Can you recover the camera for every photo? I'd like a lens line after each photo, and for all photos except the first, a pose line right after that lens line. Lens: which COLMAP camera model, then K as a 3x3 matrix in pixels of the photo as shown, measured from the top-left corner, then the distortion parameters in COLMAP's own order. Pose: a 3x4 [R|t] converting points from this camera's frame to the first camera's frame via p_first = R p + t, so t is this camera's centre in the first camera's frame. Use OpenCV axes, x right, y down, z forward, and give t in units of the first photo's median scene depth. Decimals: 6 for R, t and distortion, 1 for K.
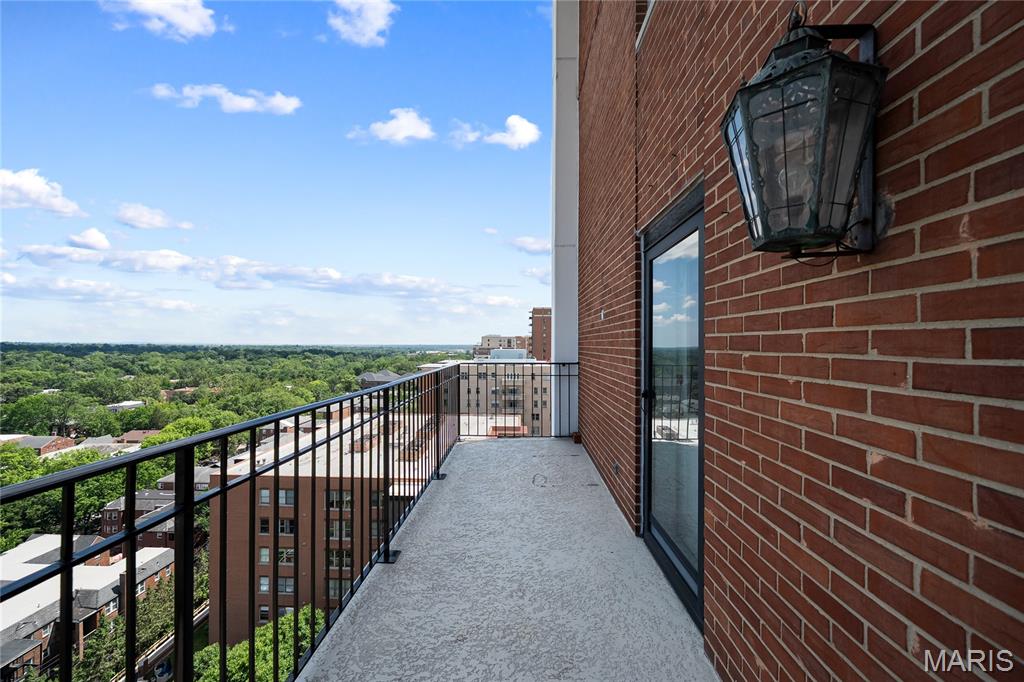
lens RADIAL K [[384.8, 0, 514.8], [0, 384.8, 339.0], [0, 0, 1]] dist [-0.006734, 0.000076]
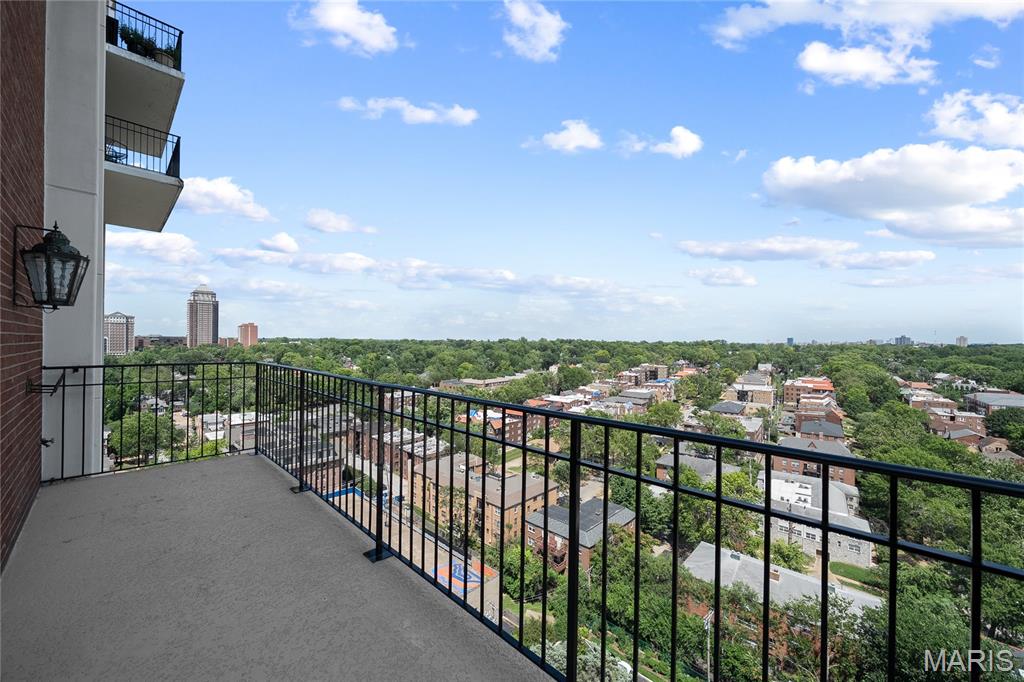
lens RADIAL K [[384.8, 0, 509.6], [0, 384.8, 341.9], [0, 0, 1]] dist [-0.006734, 0.000076]
pose [[0.999980, -0.000164, -0.006320, -0.464272], [0.000166, 1.000000, 0.000212, 0.014915], [0.006320, -0.000213, 0.999980, -0.067277]]
